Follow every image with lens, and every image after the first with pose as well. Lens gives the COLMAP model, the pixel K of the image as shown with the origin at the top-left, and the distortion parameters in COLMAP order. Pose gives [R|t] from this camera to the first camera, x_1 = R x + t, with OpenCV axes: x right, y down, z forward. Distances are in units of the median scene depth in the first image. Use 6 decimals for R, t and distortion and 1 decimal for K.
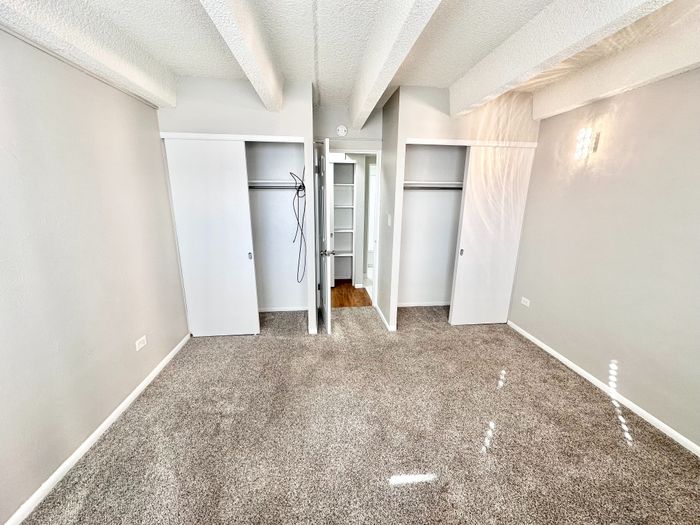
lens RADIAL K [[278.2, 0, 350.0], [0, 278.2, 262.5], [0, 0, 1]] dist [-0.002163, -0.000109]
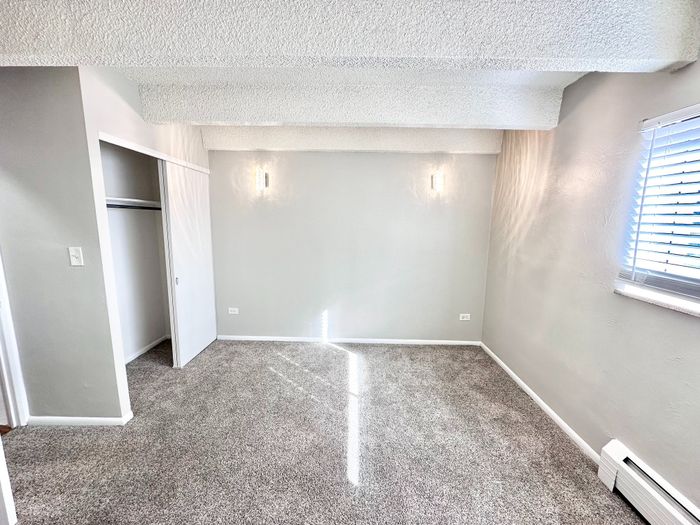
lens RADIAL K [[278.2, 0, 350.0], [0, 278.2, 262.5], [0, 0, 1]] dist [-0.002163, -0.000109]
pose [[0.131054, -0.156731, 0.978908, -0.401224], [0.220755, 0.967246, 0.125309, -0.090172], [-0.966484, 0.199676, 0.161361, 0.358584]]
